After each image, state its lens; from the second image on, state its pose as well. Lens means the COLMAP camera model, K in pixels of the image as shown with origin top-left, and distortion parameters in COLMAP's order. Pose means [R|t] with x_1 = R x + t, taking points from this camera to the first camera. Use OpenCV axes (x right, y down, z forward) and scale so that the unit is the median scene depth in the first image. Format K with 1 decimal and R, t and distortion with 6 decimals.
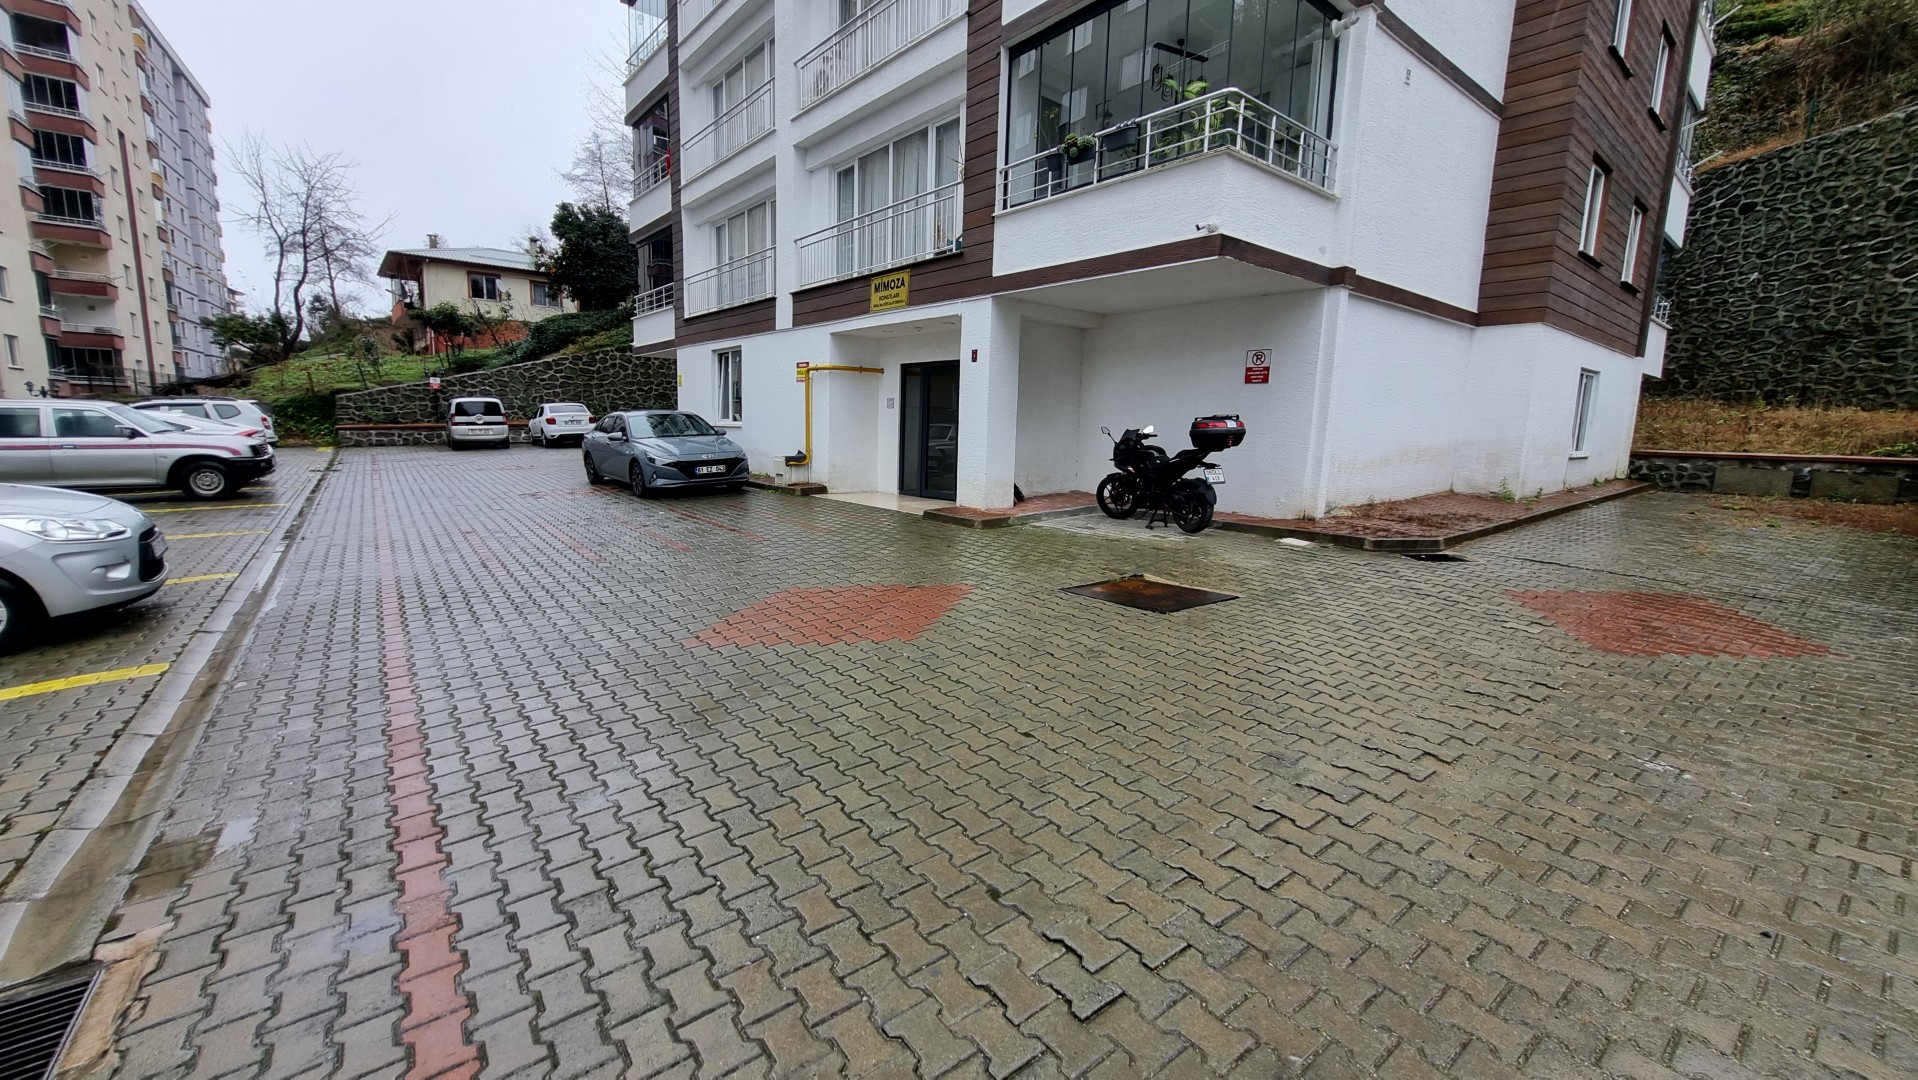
lens RADIAL K [[711.3, 0, 943.4], [0, 711.3, 542.9], [0, 0, 1]] dist [0.000053, -0.000091]
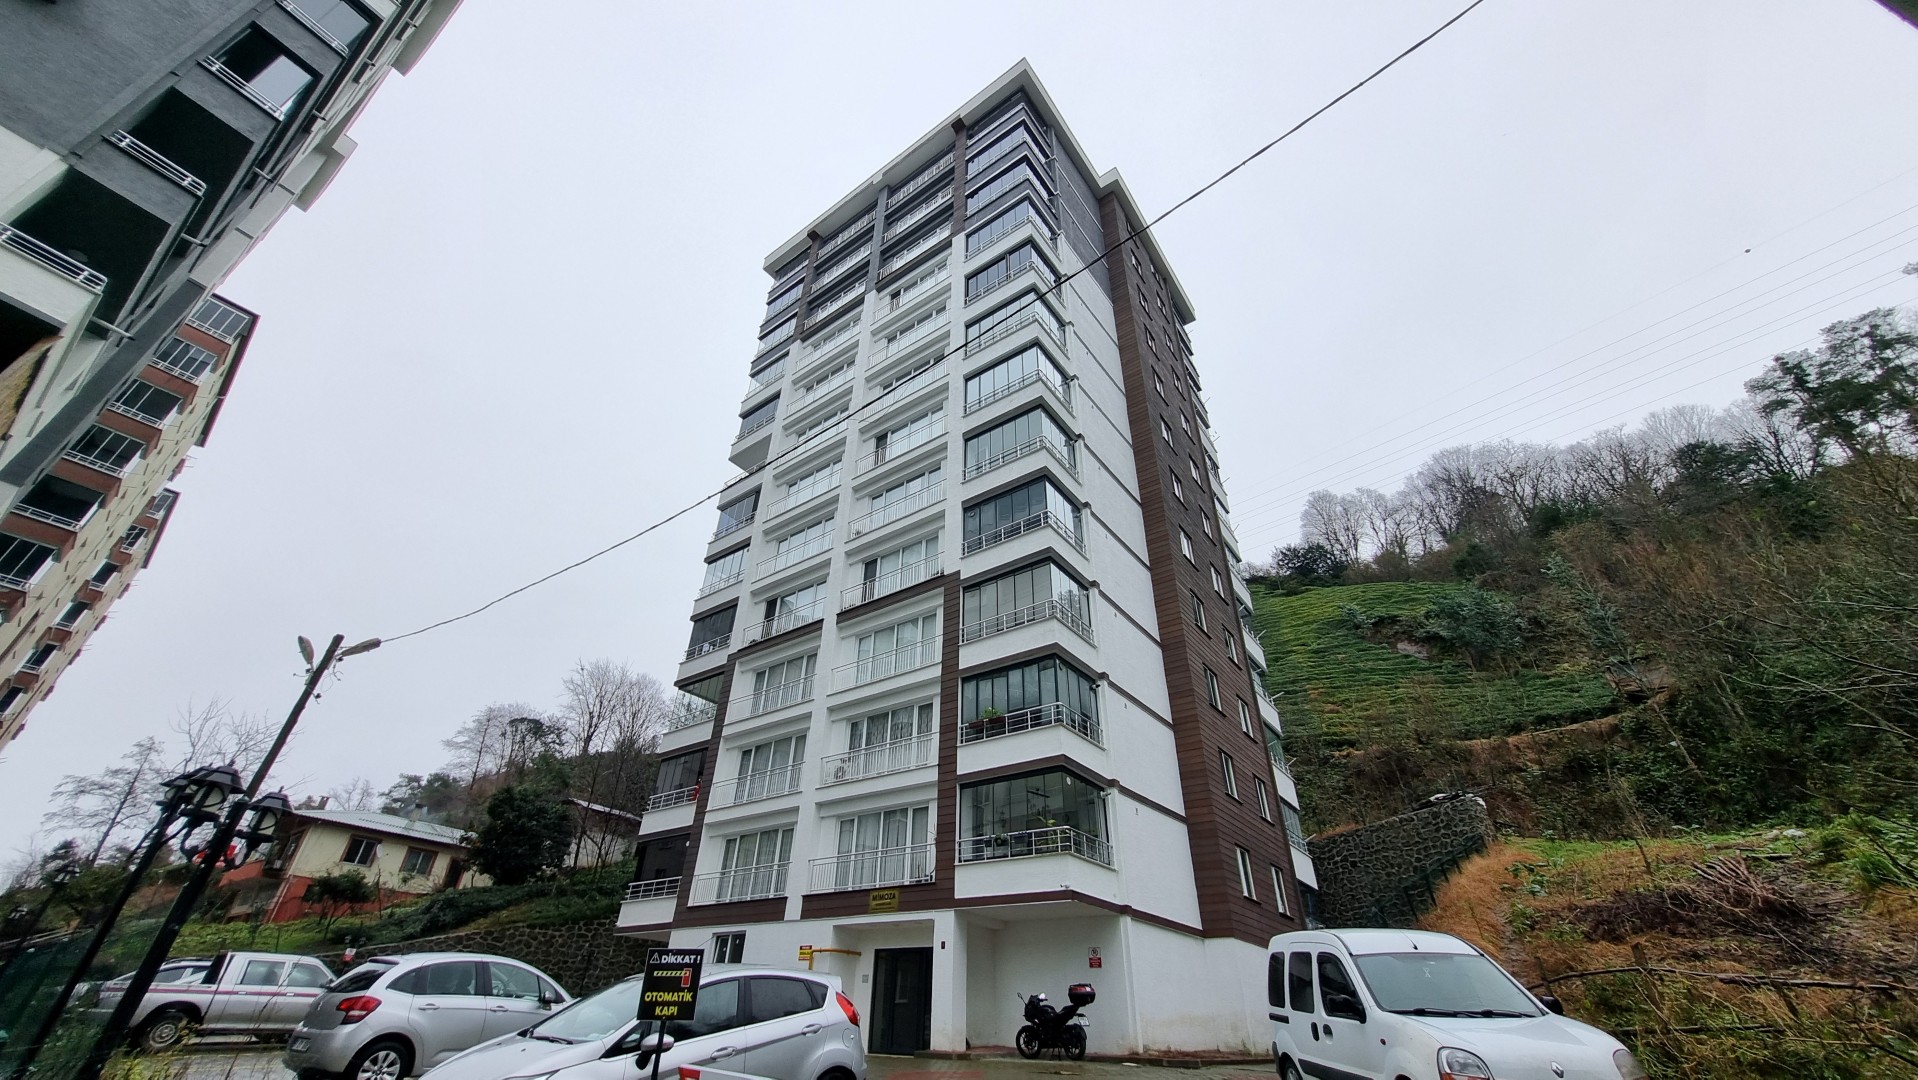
lens RADIAL K [[745.0, 0, 950.7], [0, 745.0, 531.5], [0, 0, 1]] dist [0.002275, -0.000004]
pose [[0.967646, 0.150734, 0.202338, -0.448175], [0.031821, 0.722628, -0.690505, 0.259603], [-0.250298, 0.674602, 0.694451, -0.935264]]
